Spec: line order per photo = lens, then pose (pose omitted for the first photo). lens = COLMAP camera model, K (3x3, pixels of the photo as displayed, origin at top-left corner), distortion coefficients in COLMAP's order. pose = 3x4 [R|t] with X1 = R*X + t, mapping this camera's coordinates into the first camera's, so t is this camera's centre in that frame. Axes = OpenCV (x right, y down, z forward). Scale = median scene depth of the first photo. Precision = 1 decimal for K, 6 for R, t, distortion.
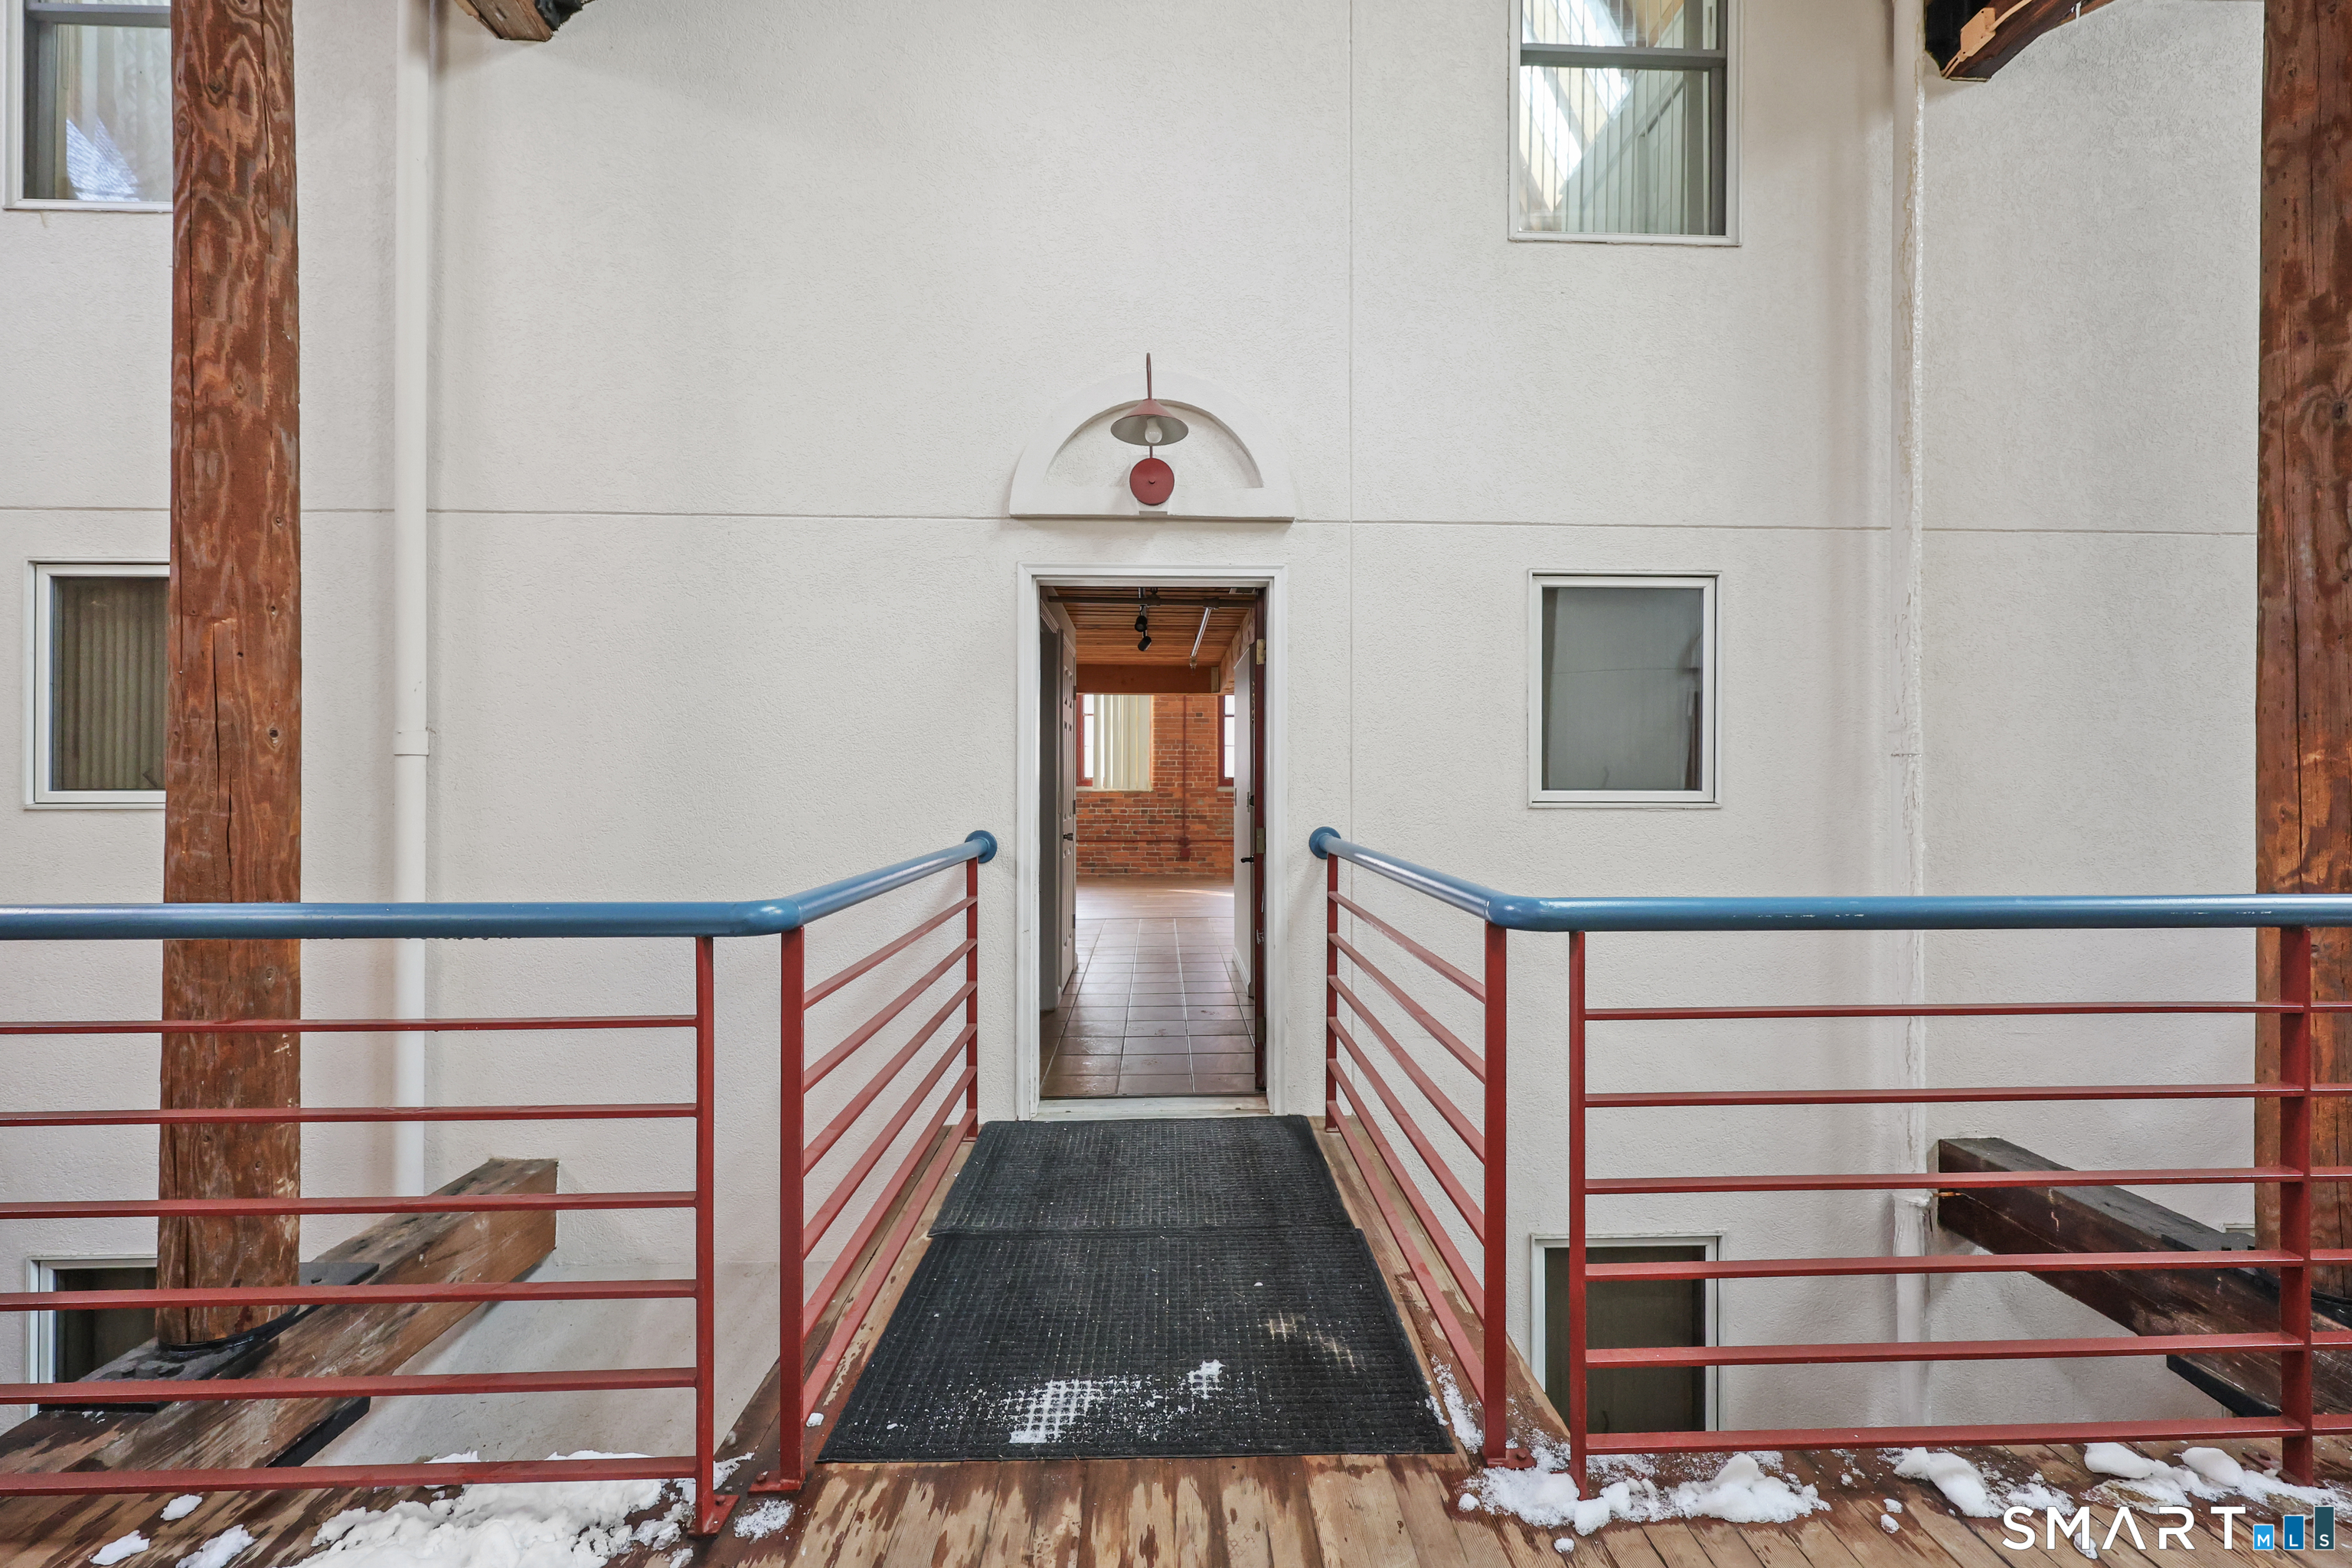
lens RADIAL K [[980.7, 0, 1185.3], [0, 980.7, 779.2], [0, 0, 1]] dist [0.000991, 0.000491]
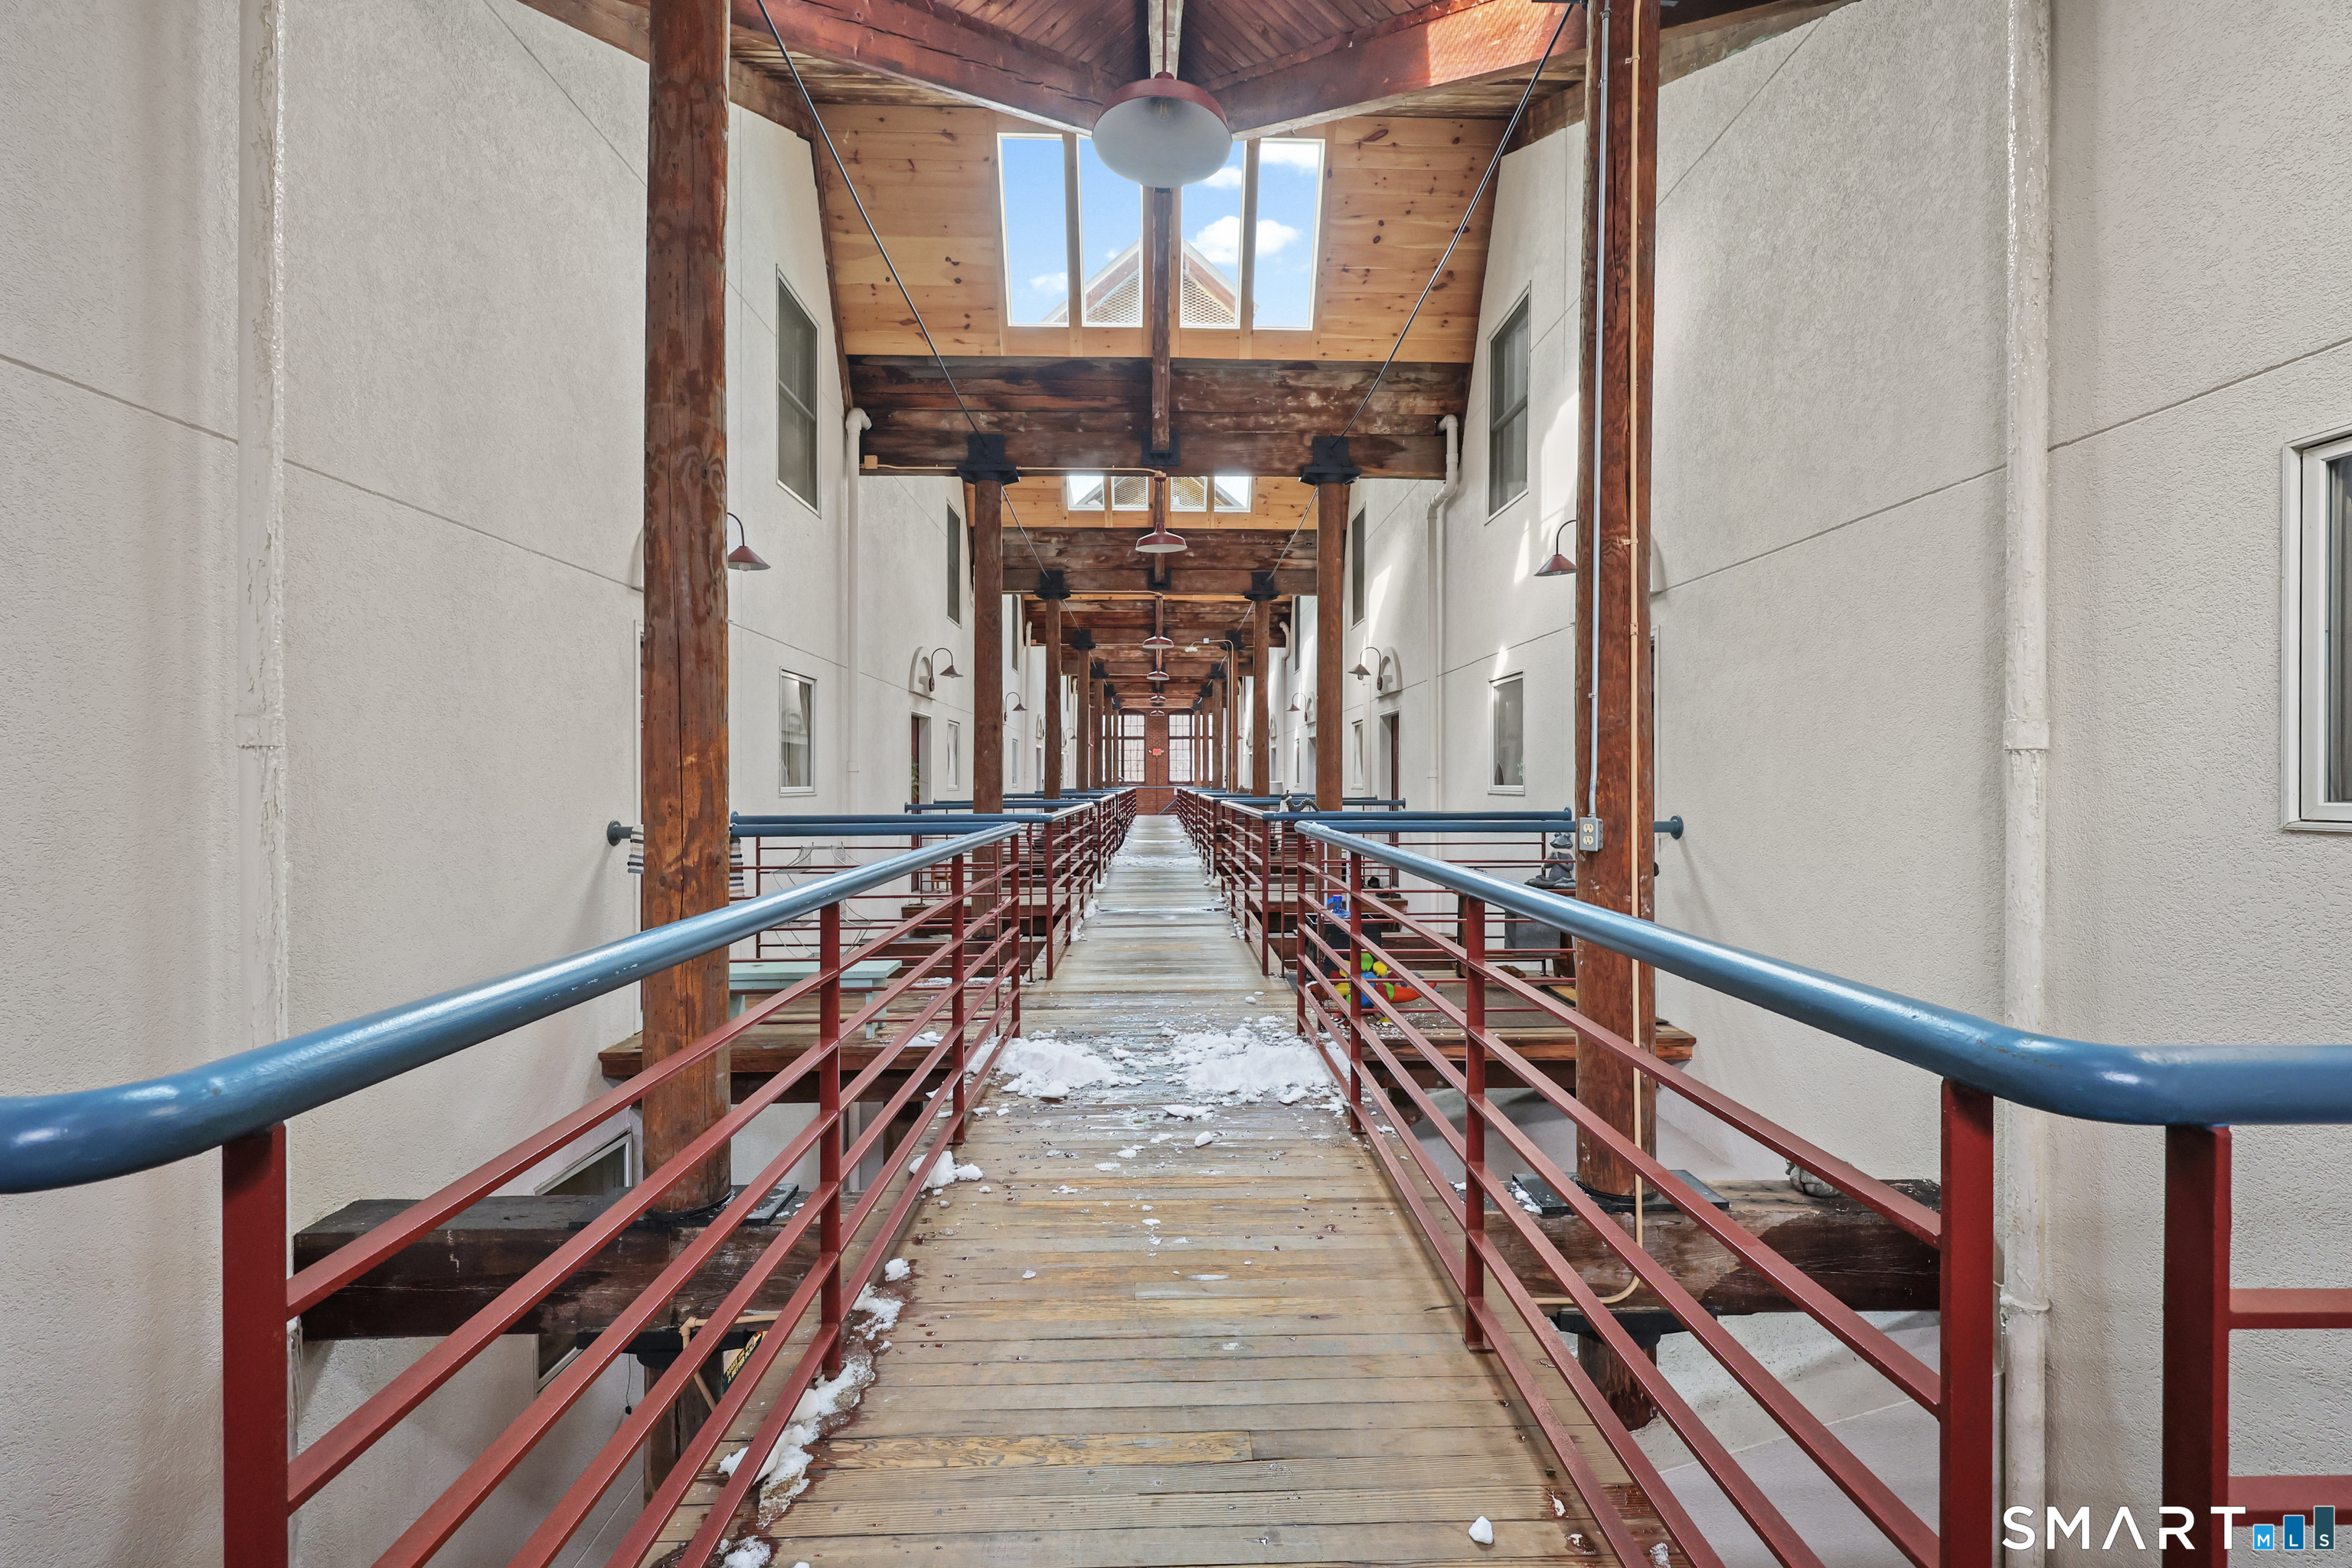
lens RADIAL K [[980.7, 0, 1180.3], [0, 980.7, 781.9], [0, 0, 1]] dist [0.000991, 0.000491]
pose [[0.000875, -0.005236, 0.999986, -0.027665], [0.003253, 0.999981, 0.005233, 0.000419], [-0.999994, 0.003249, 0.000892, 0.371239]]
